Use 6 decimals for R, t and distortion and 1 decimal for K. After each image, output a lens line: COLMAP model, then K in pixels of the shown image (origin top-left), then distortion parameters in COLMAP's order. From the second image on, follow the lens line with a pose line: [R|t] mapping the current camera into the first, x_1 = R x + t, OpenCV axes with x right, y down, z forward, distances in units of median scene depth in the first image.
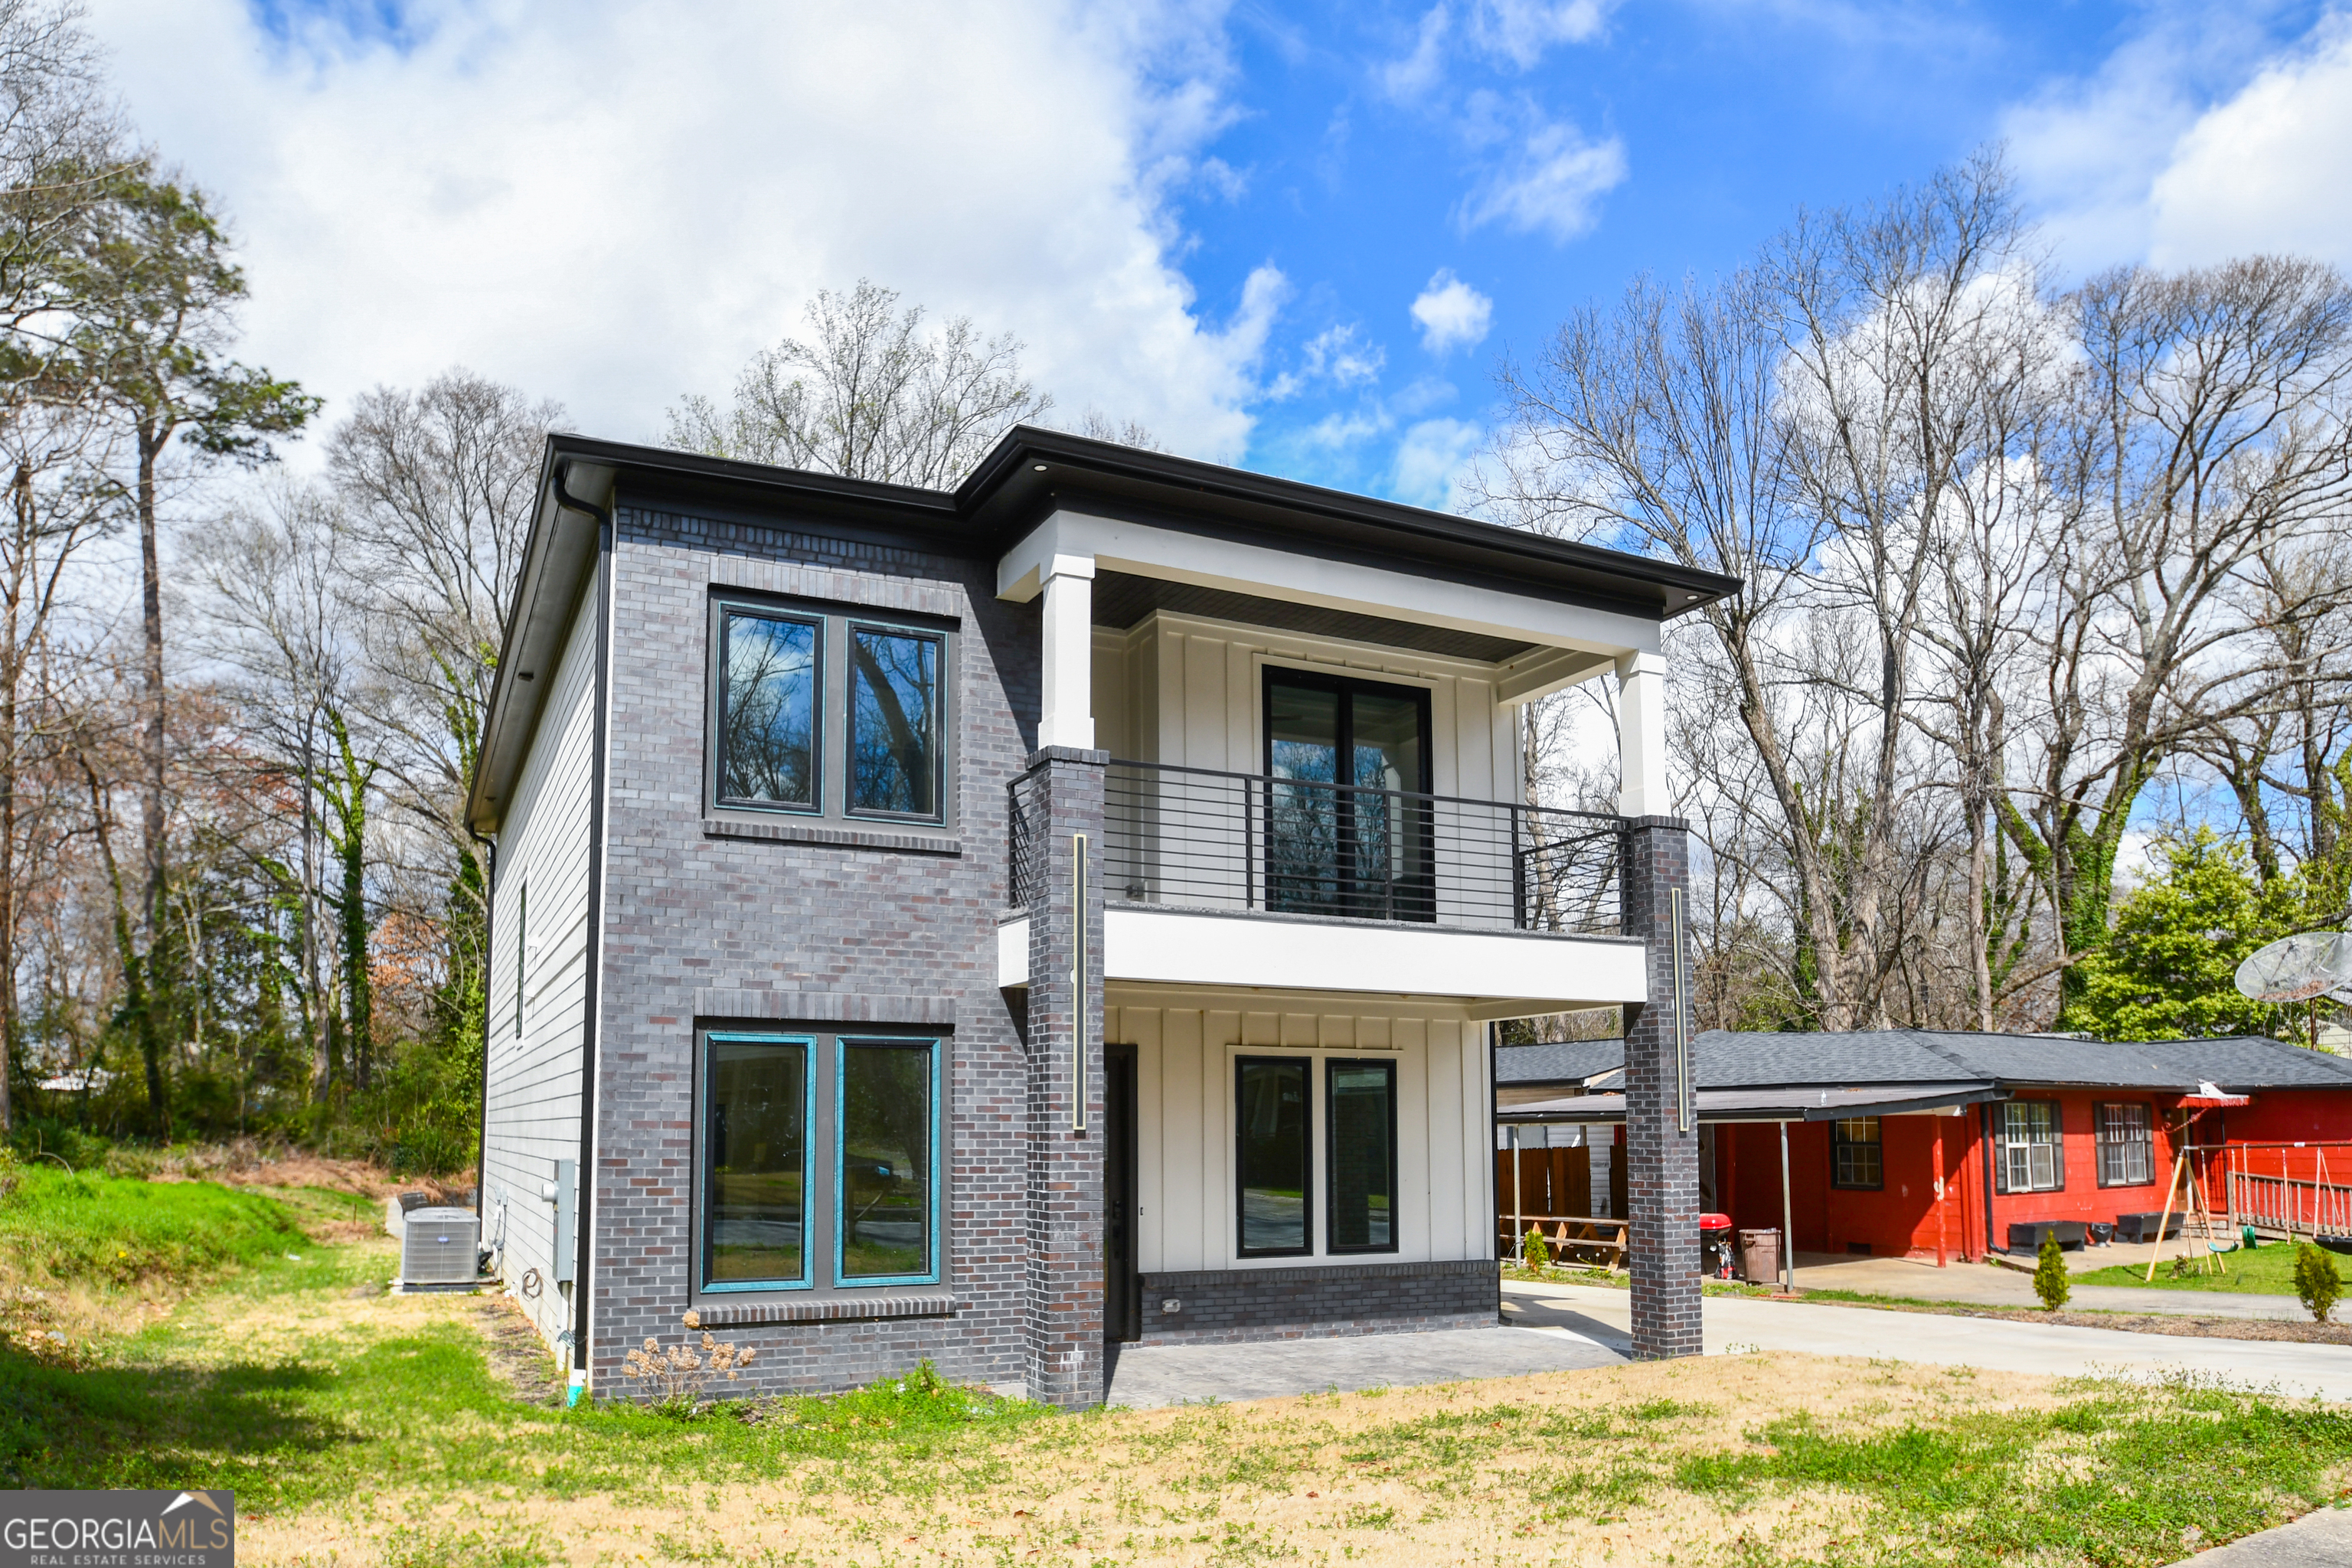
lens RADIAL K [[1502.3, 0, 1084.6], [0, 1502.3, 727.2], [0, 0, 1]] dist [-0.008641, -0.001422]
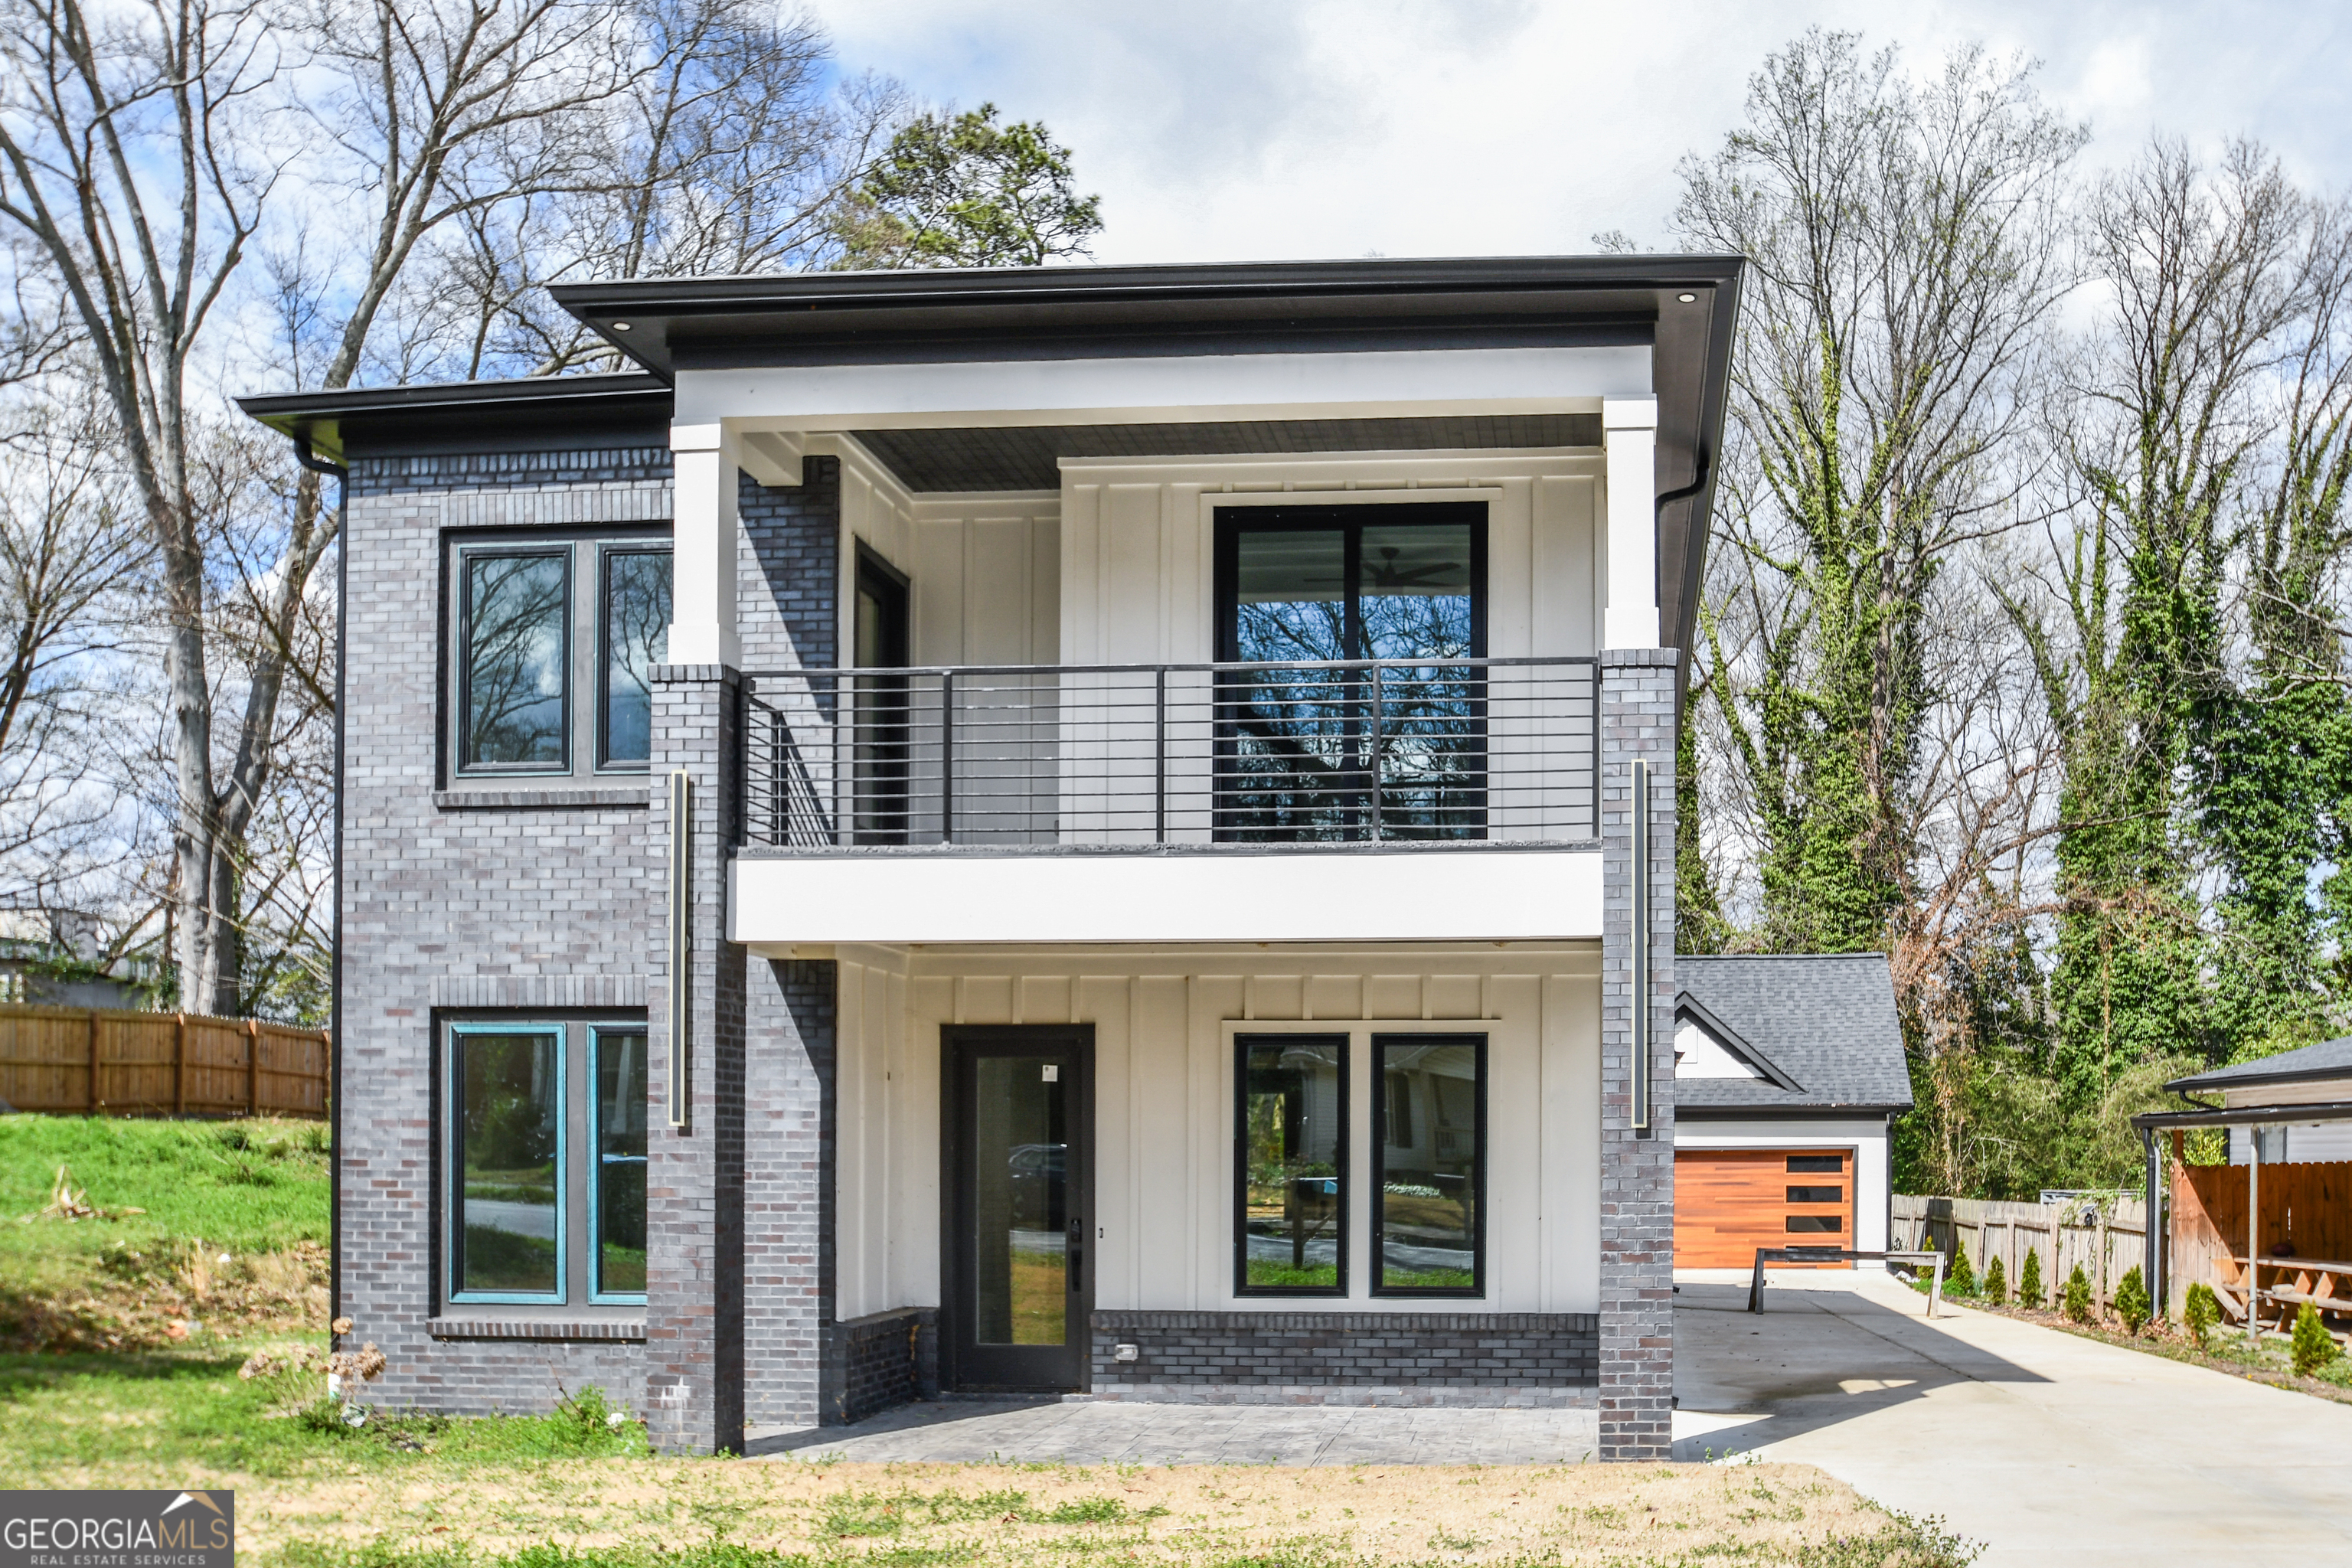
lens RADIAL K [[1908.7, 0, 1176.0], [0, 1908.7, 784.0], [0, 0, 1]] dist [0.006467, -0.072241]
pose [[0.880475, -0.087601, -0.465928, 0.564694], [0.122418, 0.991461, 0.044927, 0.050286], [0.458014, -0.096595, 0.883681, 0.159817]]
